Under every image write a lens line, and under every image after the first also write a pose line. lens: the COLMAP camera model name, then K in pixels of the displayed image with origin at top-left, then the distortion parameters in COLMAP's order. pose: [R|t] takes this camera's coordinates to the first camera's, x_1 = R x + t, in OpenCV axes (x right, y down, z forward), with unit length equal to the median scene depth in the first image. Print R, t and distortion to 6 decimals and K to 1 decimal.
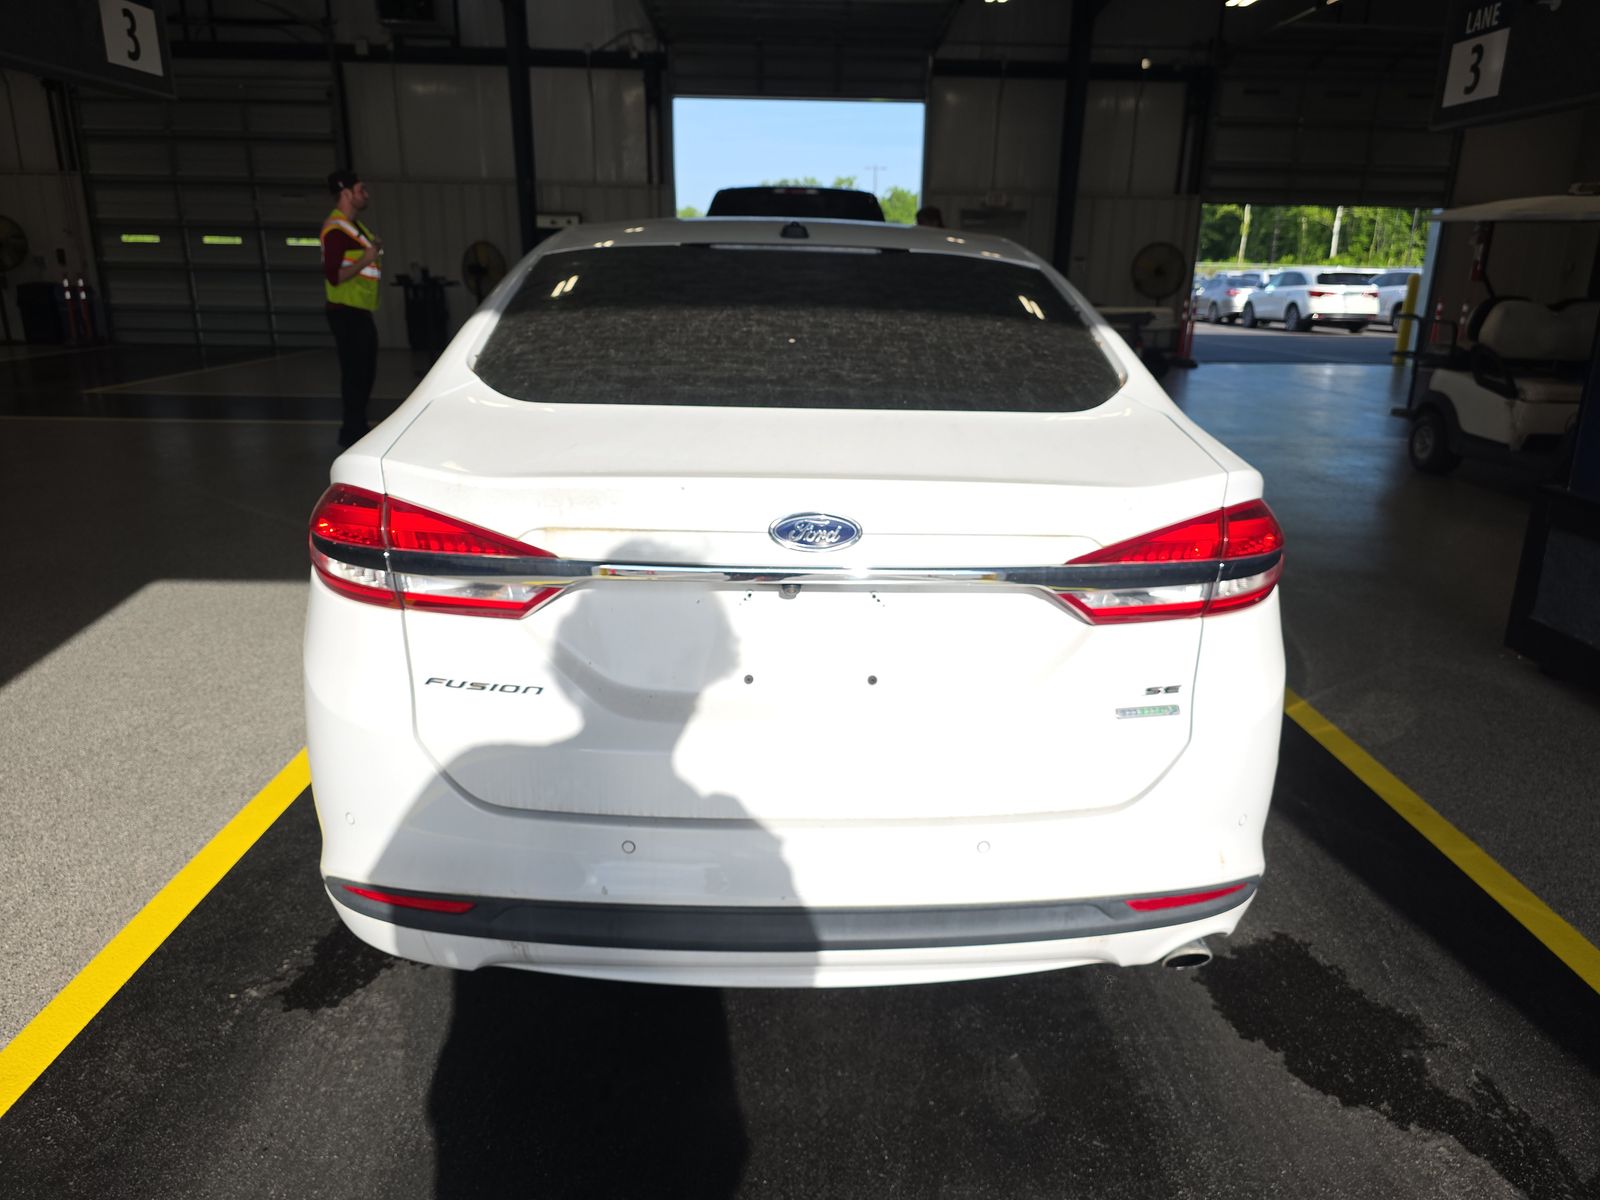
lens RADIAL K [[1083.8, 0, 828.0], [0, 1083.8, 594.7], [0, 0, 1]] dist [0.032641, -0.033432]
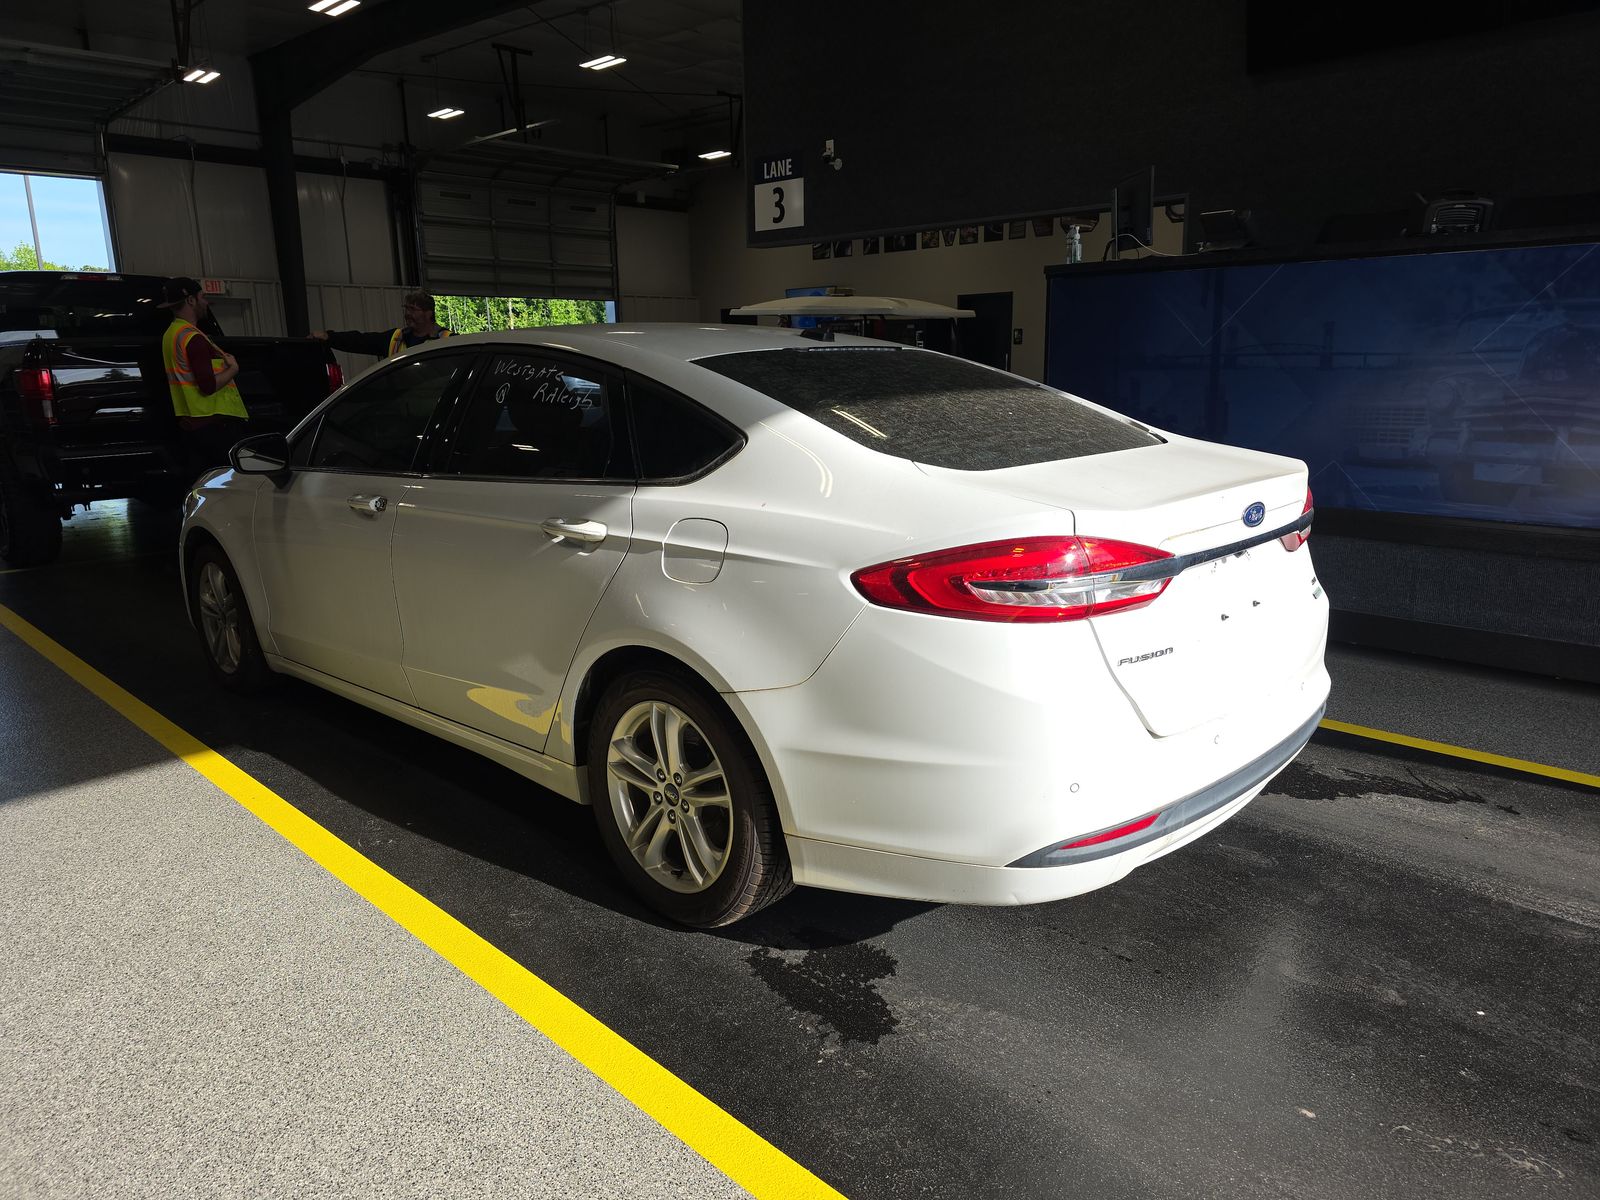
lens RADIAL K [[1083.8, 0, 798.3], [0, 1083.8, 591.9], [0, 0, 1]] dist [0.032641, -0.033432]
pose [[0.712747, -0.179275, 0.678124, -0.166821], [0.228545, 0.973383, 0.017117, -0.013256], [-0.663143, 0.142782, 0.734748, 0.025375]]
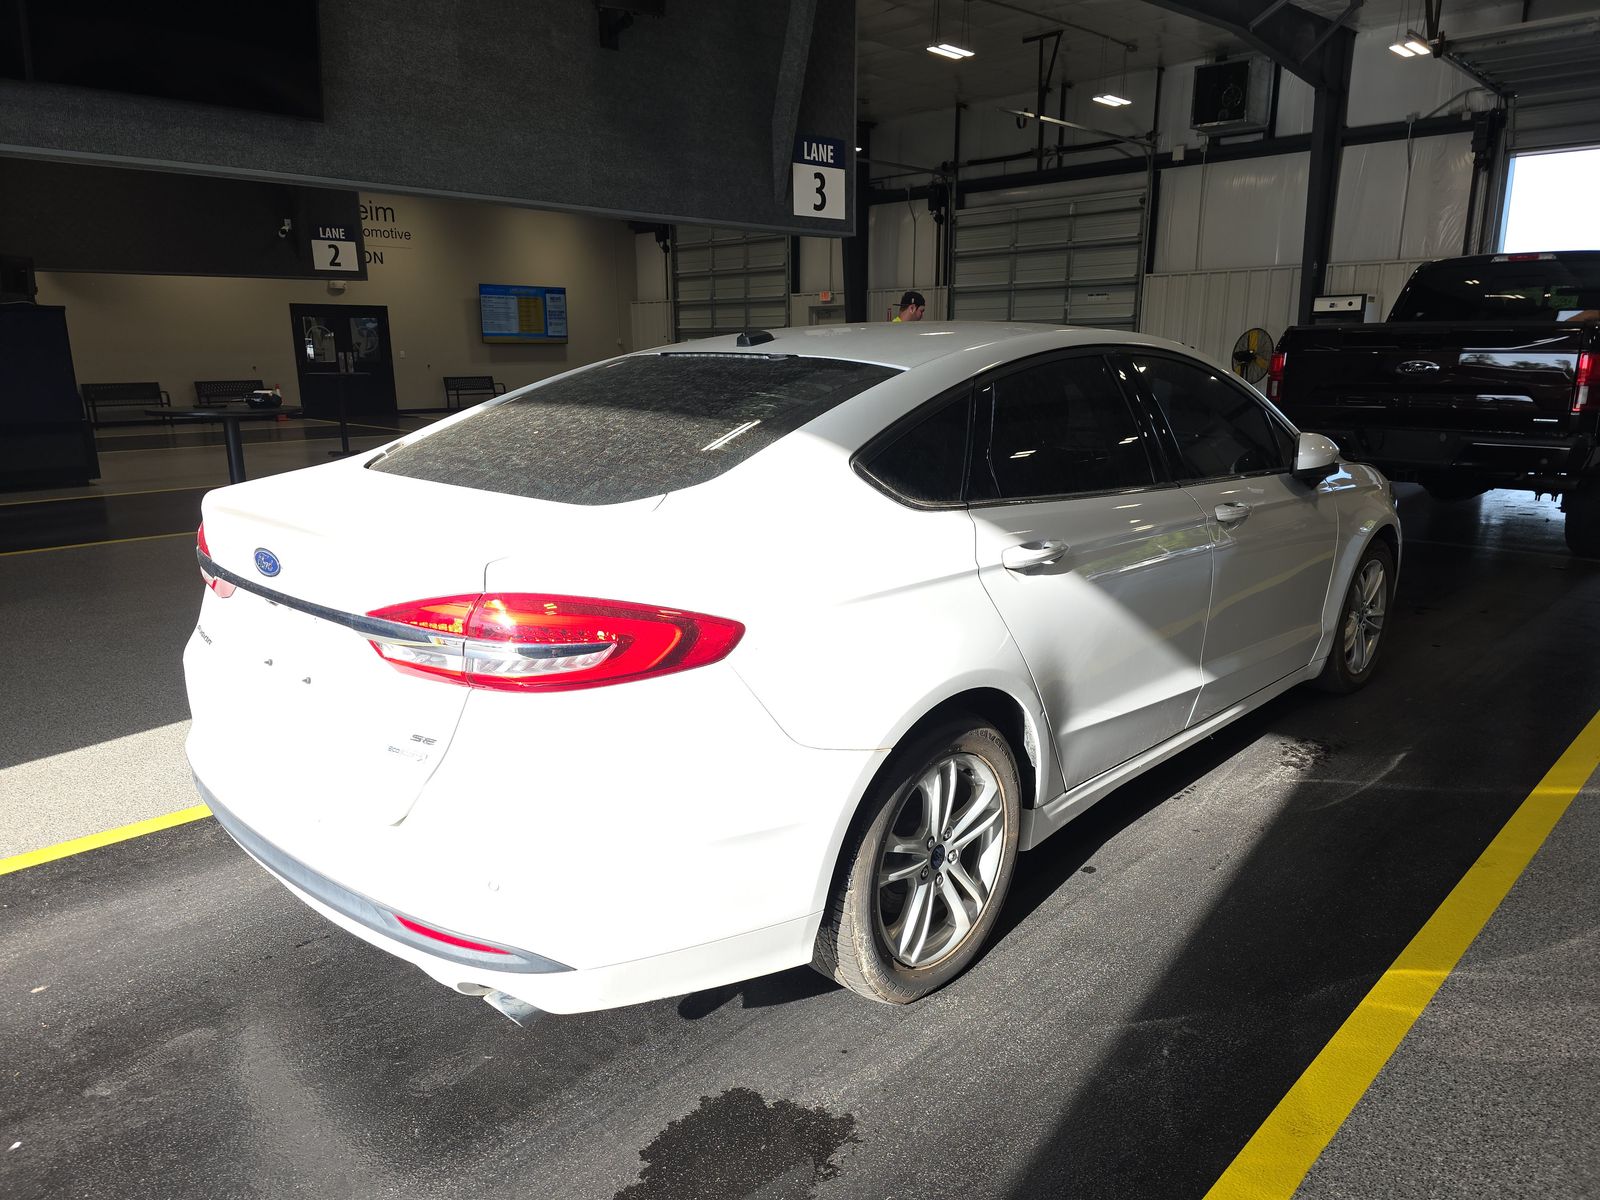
lens RADIAL K [[1083.8, 0, 796.6], [0, 1083.8, 599.5], [0, 0, 1]] dist [0.032641, -0.033432]
pose [[0.697496, 0.140166, -0.702746, 0.148781], [-0.187891, 0.982145, 0.009406, -0.015676], [0.691517, 0.125479, 0.711378, 0.046072]]
